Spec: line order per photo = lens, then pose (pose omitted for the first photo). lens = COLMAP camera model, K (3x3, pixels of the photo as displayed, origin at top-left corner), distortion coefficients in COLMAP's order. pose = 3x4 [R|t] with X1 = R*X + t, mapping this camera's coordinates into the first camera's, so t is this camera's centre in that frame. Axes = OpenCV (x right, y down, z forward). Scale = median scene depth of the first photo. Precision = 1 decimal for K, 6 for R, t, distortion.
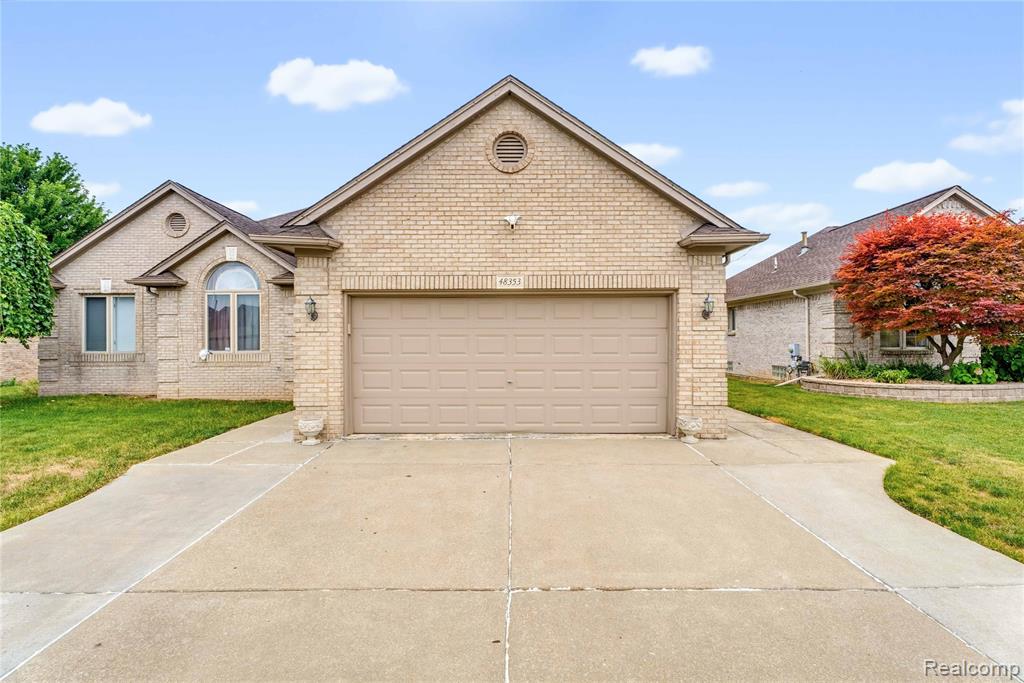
lens RADIAL K [[457.7, 0, 512.6], [0, 457.7, 339.6], [0, 0, 1]] dist [0.007125, -0.002645]
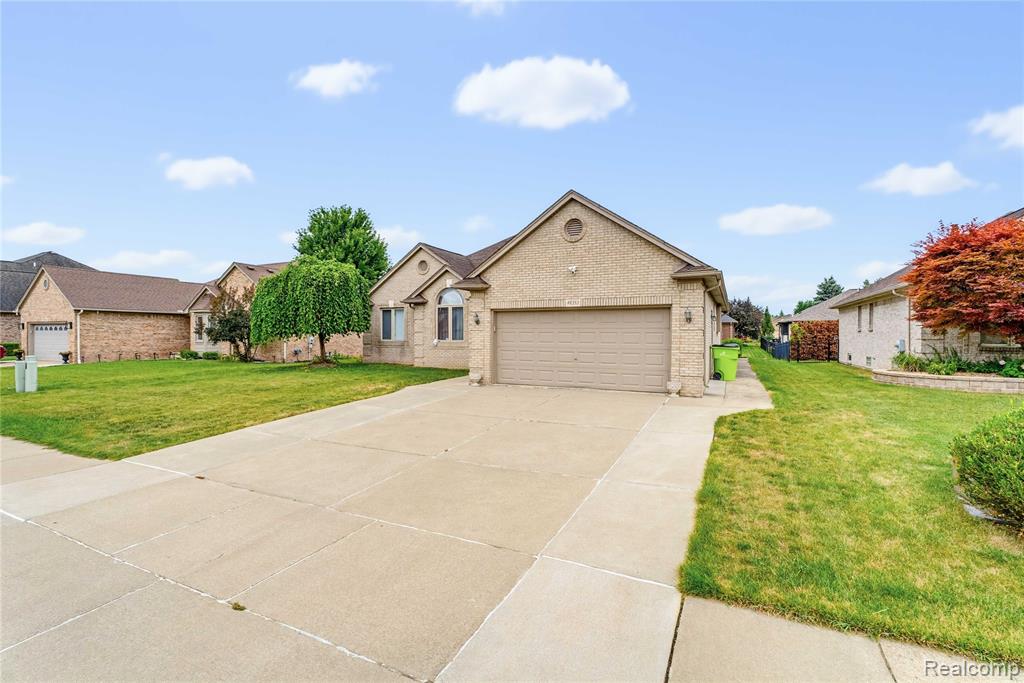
lens RADIAL K [[457.7, 0, 512.1], [0, 457.7, 338.7], [0, 0, 1]] dist [0.007125, -0.002645]
pose [[0.902112, 0.009237, -0.431402, 0.338757], [-0.003807, 0.999902, 0.013449, -0.004803], [0.431484, -0.010490, 0.902059, -0.442933]]
